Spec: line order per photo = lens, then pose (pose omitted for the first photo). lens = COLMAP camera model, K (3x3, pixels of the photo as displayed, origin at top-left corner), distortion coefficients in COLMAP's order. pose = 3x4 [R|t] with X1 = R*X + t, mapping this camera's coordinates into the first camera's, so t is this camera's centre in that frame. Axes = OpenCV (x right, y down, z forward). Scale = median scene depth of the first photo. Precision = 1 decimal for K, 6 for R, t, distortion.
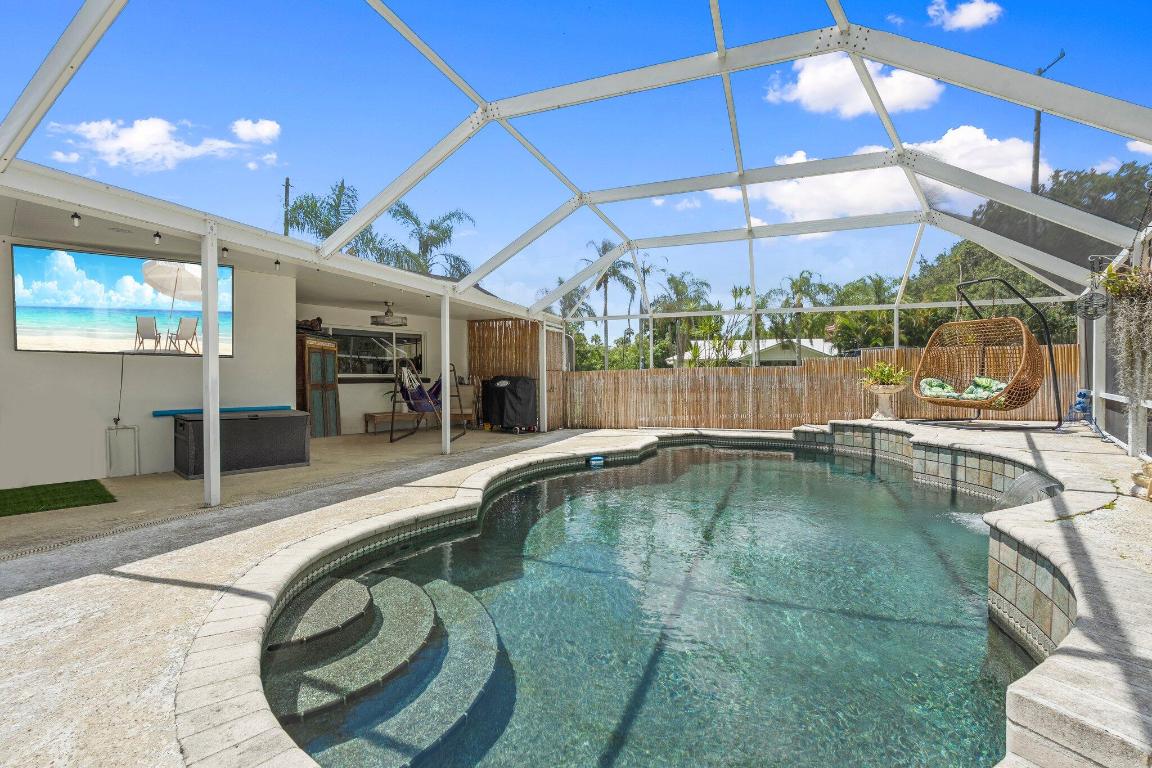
lens RADIAL K [[511.1, 0, 577.5], [0, 511.1, 379.0], [0, 0, 1]] dist [-0.001916, 0.000025]
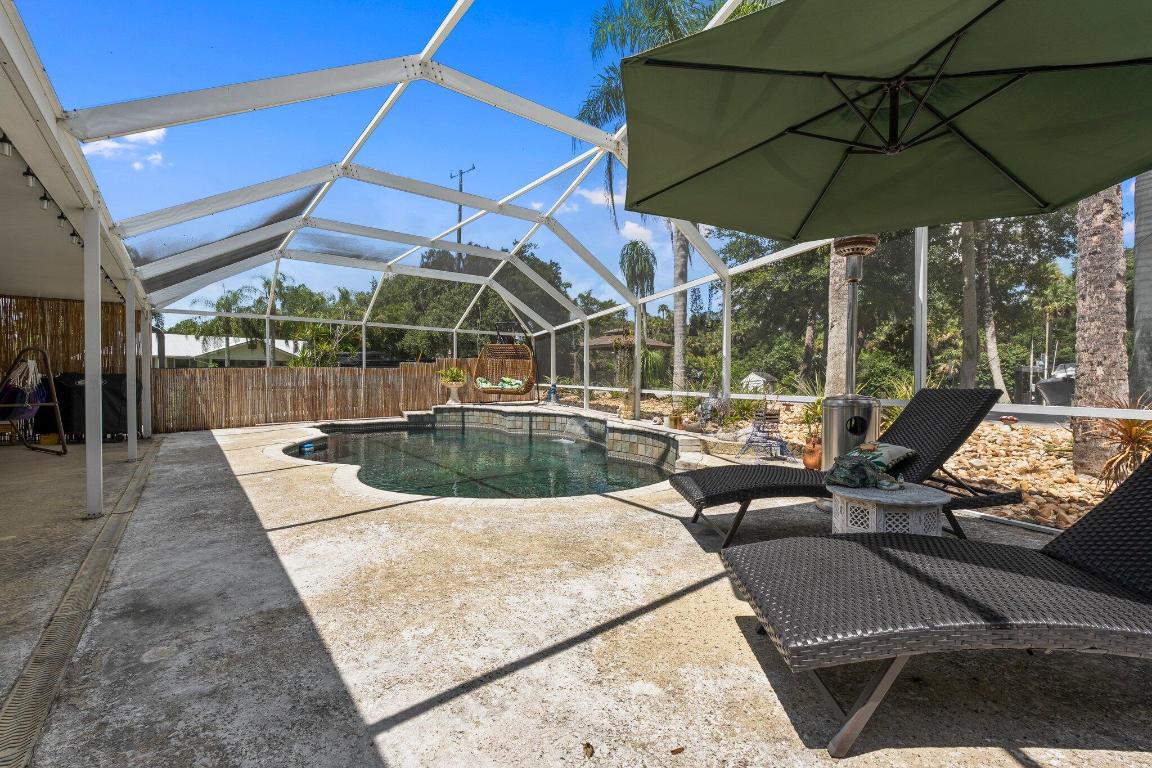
lens RADIAL K [[508.0, 0, 576.0], [0, 508.0, 384.0], [0, 0, 1]] dist [-0.001621, 0.000147]
pose [[0.504915, -0.006842, 0.863142, -0.544308], [0.000168, 0.999969, 0.007828, 0.006411], [-0.863169, -0.003807, 0.504901, -0.083220]]
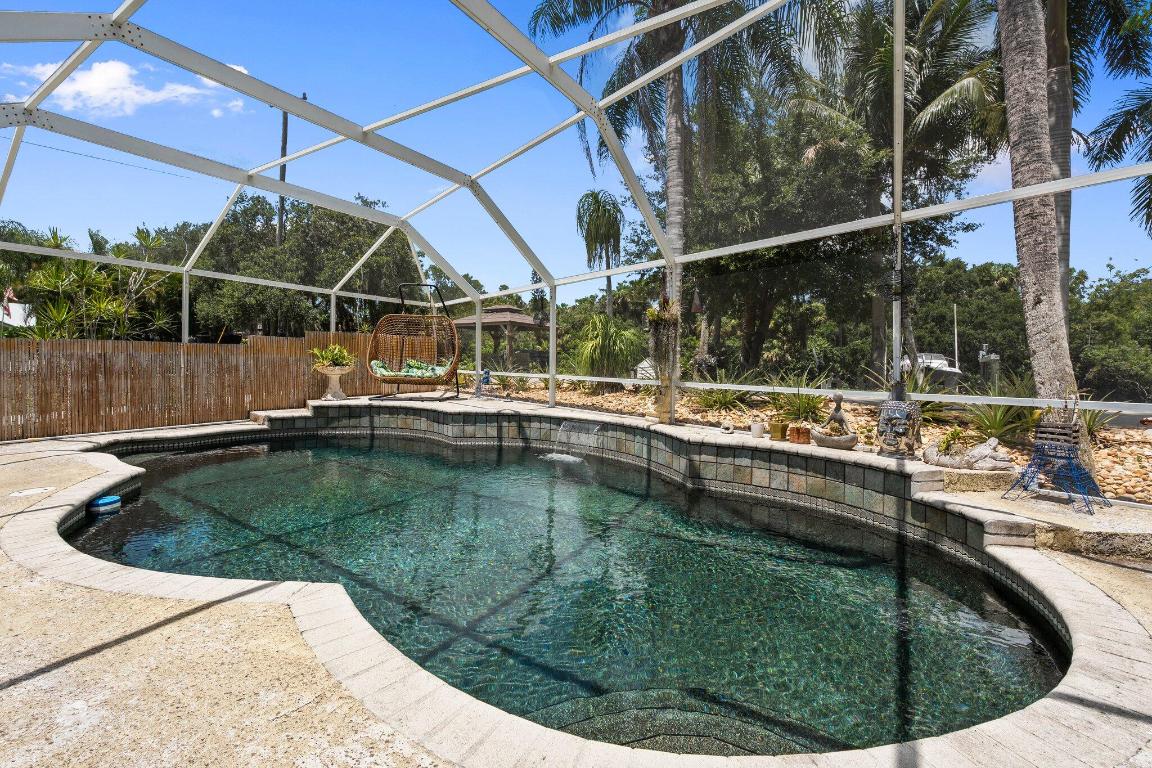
lens RADIAL K [[512.8, 0, 574.5], [0, 512.8, 380.2], [0, 0, 1]] dist [-0.003346, -0.000408]
pose [[0.183220, -0.029119, 0.982641, -0.348990], [-0.012720, 0.999407, 0.031988, 0.000355], [-0.982990, -0.018360, 0.182741, 0.340836]]
